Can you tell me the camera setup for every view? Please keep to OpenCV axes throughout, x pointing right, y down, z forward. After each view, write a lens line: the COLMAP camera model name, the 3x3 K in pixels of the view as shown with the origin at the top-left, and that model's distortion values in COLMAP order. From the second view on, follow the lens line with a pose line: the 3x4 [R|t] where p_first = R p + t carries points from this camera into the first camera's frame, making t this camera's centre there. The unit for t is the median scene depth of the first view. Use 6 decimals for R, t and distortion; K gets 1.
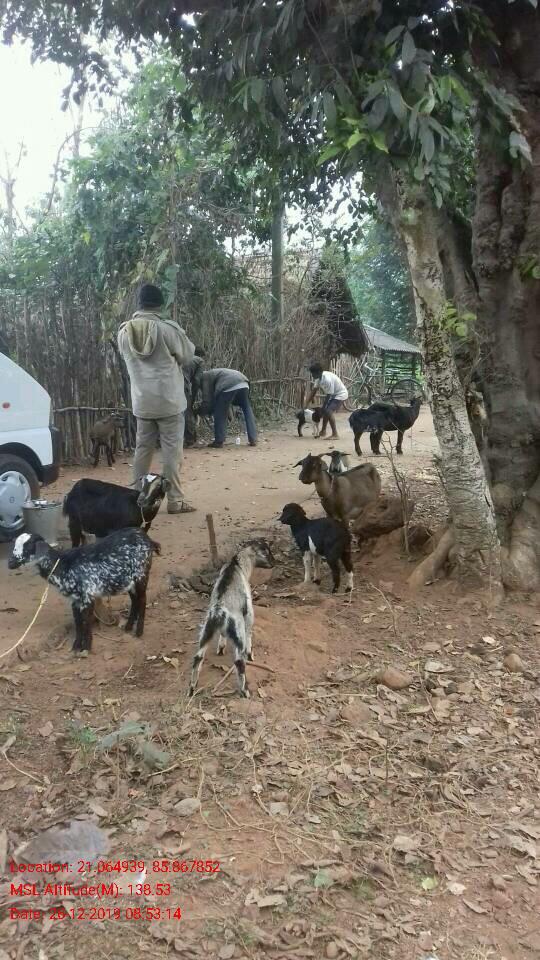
lens RADIAL K [[887.6, 0, 270.0], [0, 887.6, 480.0], [0, 0, 1]] dist [0.116612, -0.188760]
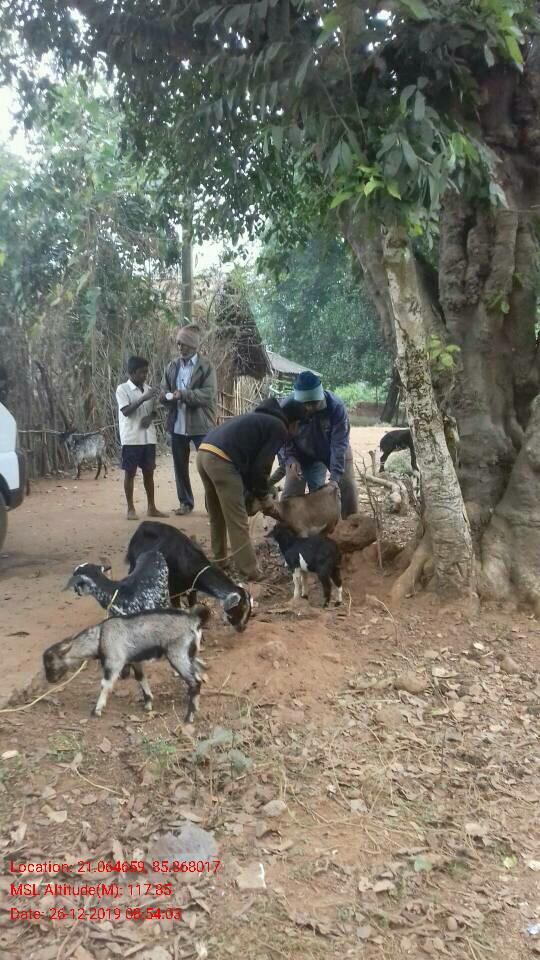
lens RADIAL K [[887.6, 0, 270.0], [0, 887.6, 480.0], [0, 0, 1]] dist [0.116612, -0.188760]
pose [[0.990565, -0.010717, 0.136625, -0.140186], [0.013836, 0.999664, -0.021898, -0.001562], [-0.136344, 0.023582, 0.990381, -0.037887]]
